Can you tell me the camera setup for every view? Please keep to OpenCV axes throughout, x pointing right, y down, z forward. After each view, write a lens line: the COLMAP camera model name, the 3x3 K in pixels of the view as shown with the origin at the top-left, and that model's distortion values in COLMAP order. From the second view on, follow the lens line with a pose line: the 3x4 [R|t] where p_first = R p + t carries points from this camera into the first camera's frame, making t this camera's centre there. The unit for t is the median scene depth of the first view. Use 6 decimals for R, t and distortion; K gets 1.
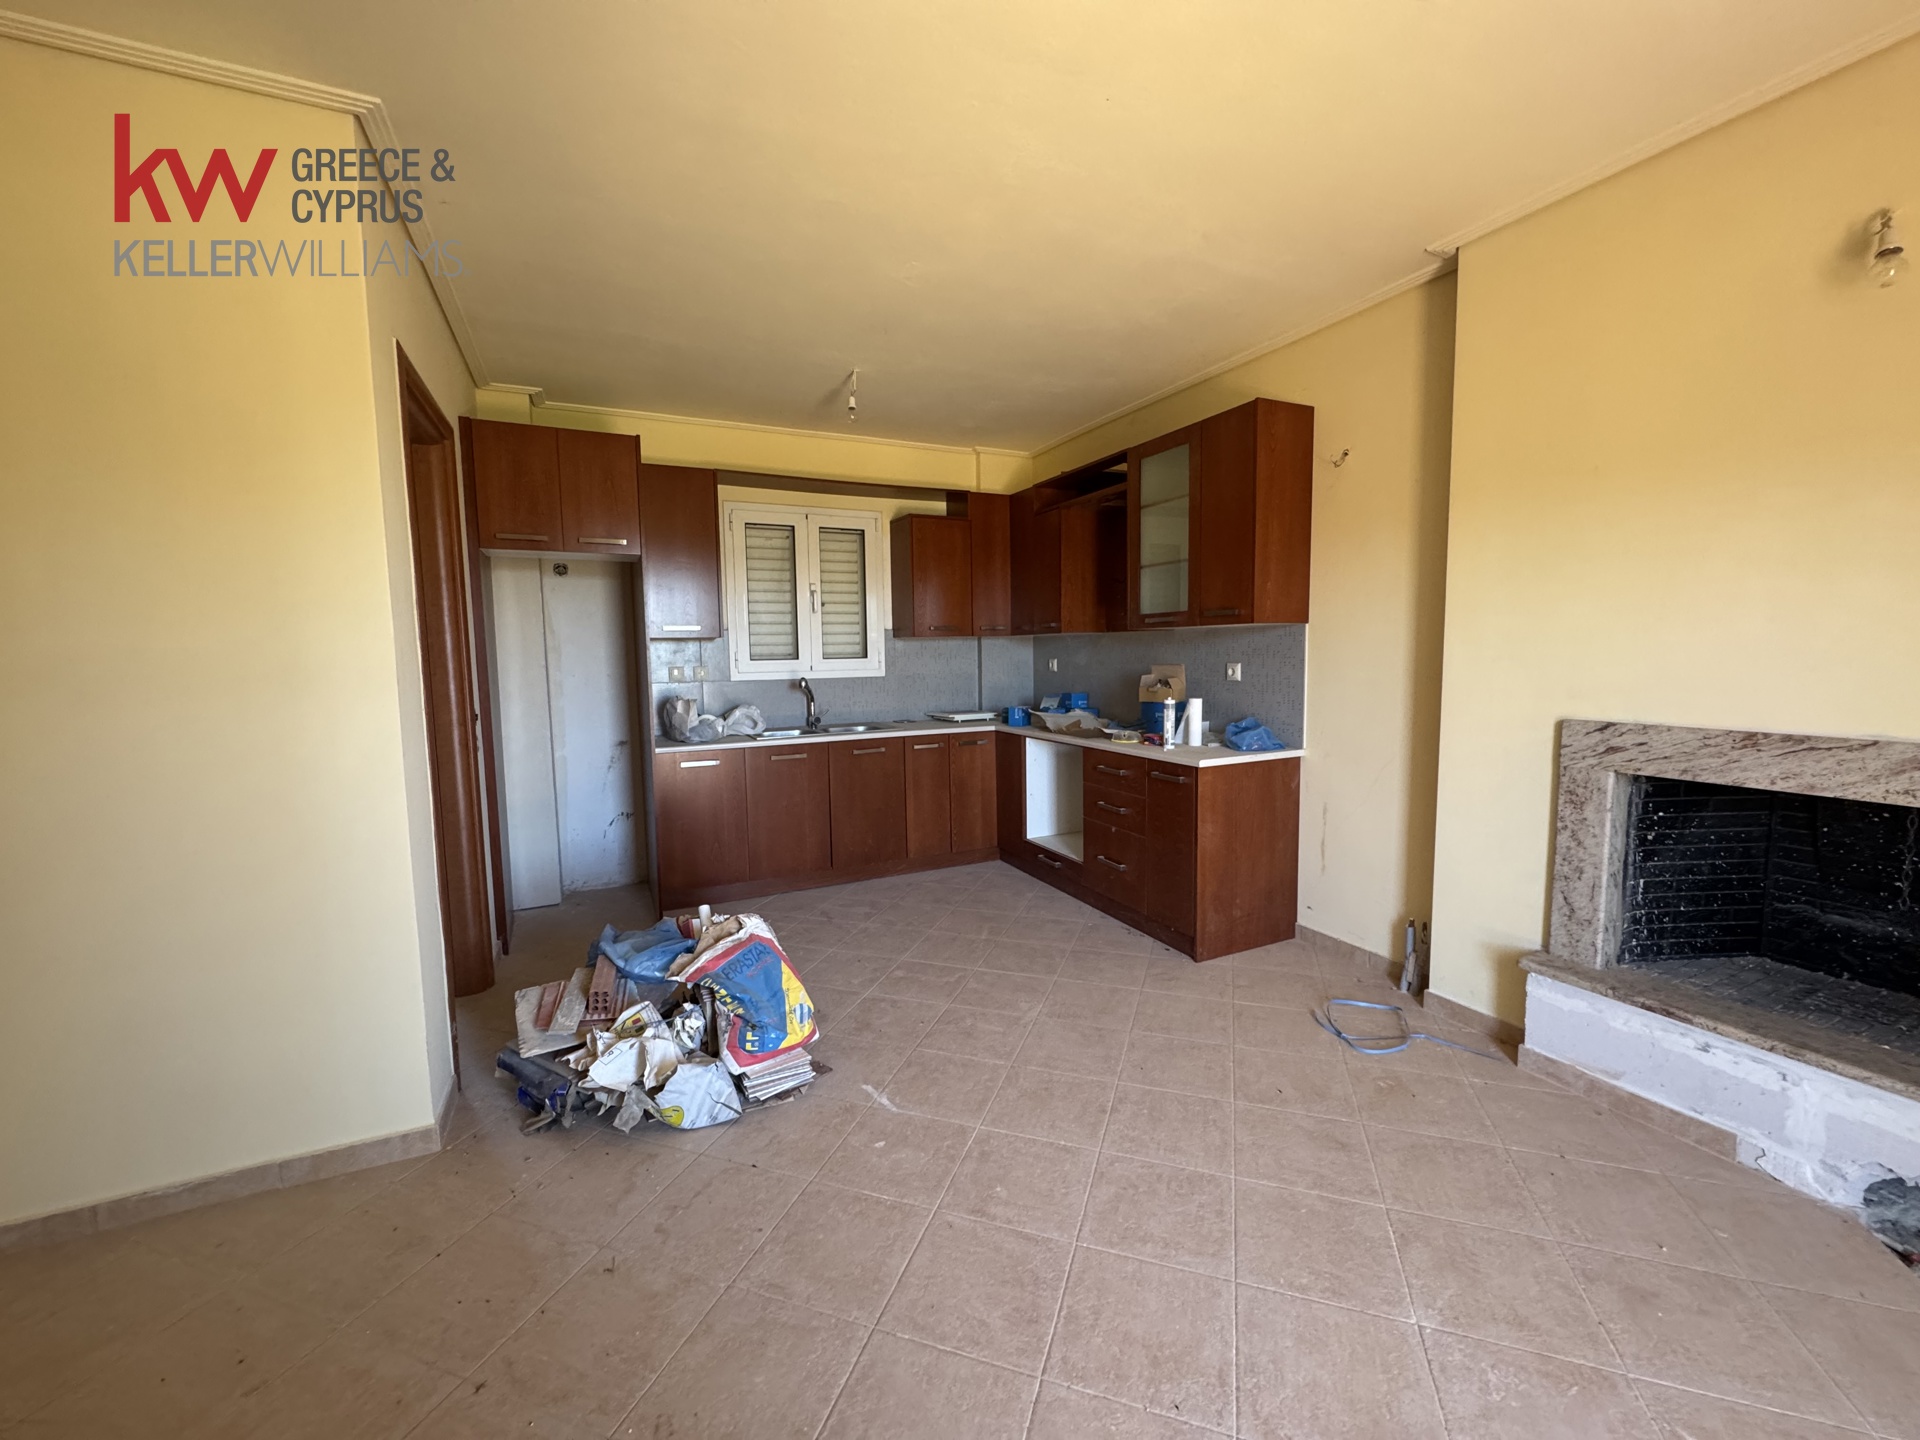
lens RADIAL K [[765.1, 0, 959.6], [0, 765.1, 721.5], [0, 0, 1]] dist [-0.009226, 0.002372]
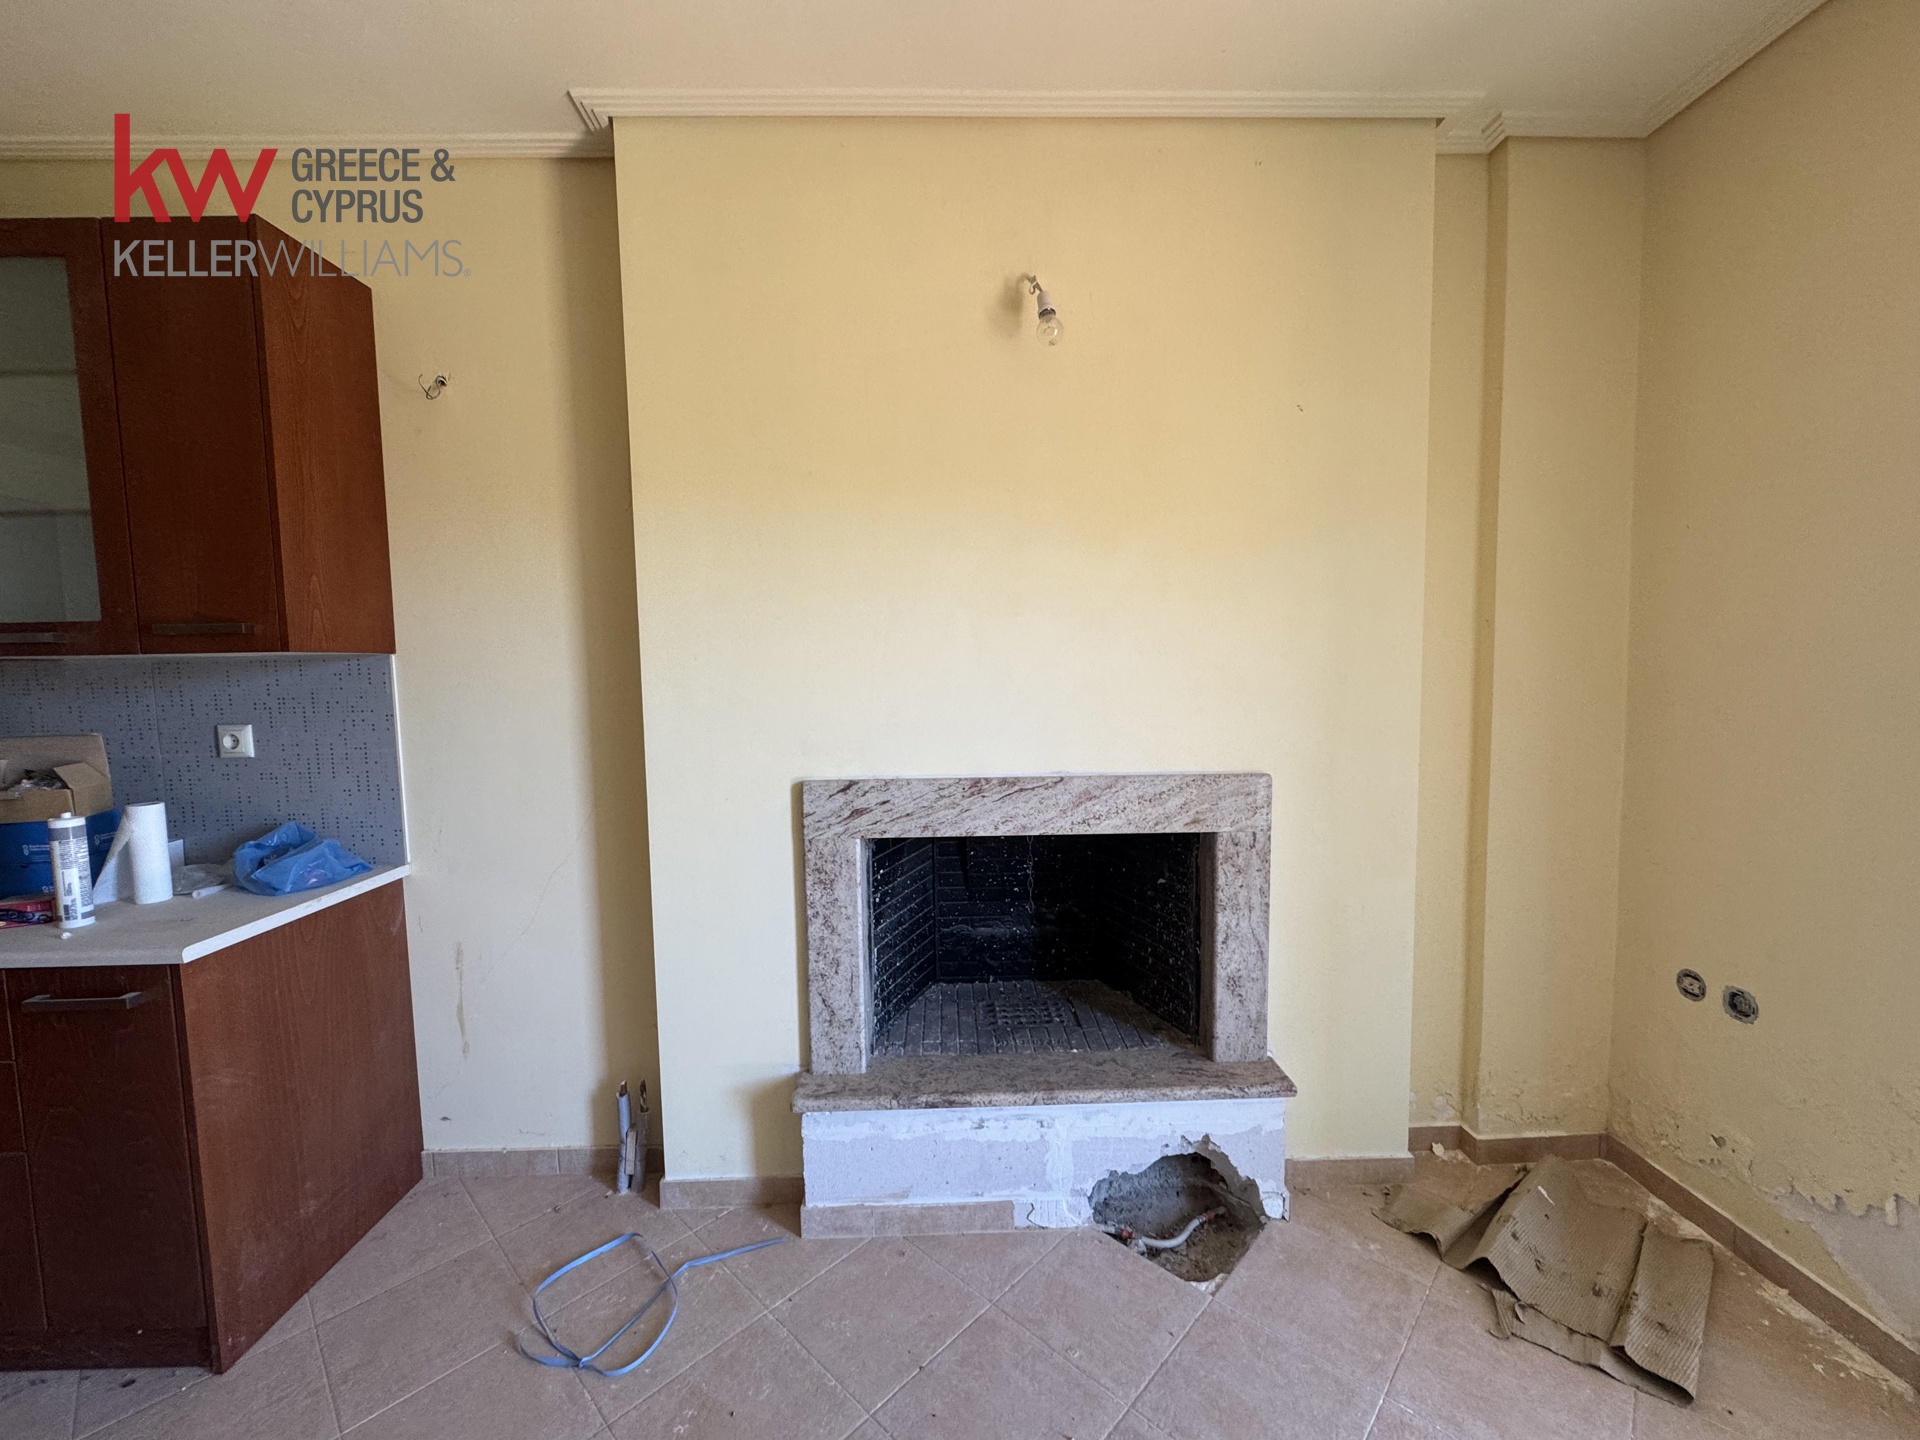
lens RADIAL K [[765.1, 0, 959.6], [0, 765.1, 721.5], [0, 0, 1]] dist [-0.009226, 0.002372]
pose [[0.411546, -0.057392, 0.909580, 0.133269], [0.095245, 0.995259, 0.019704, -0.064394], [-0.906399, 0.078524, 0.415061, 0.504575]]
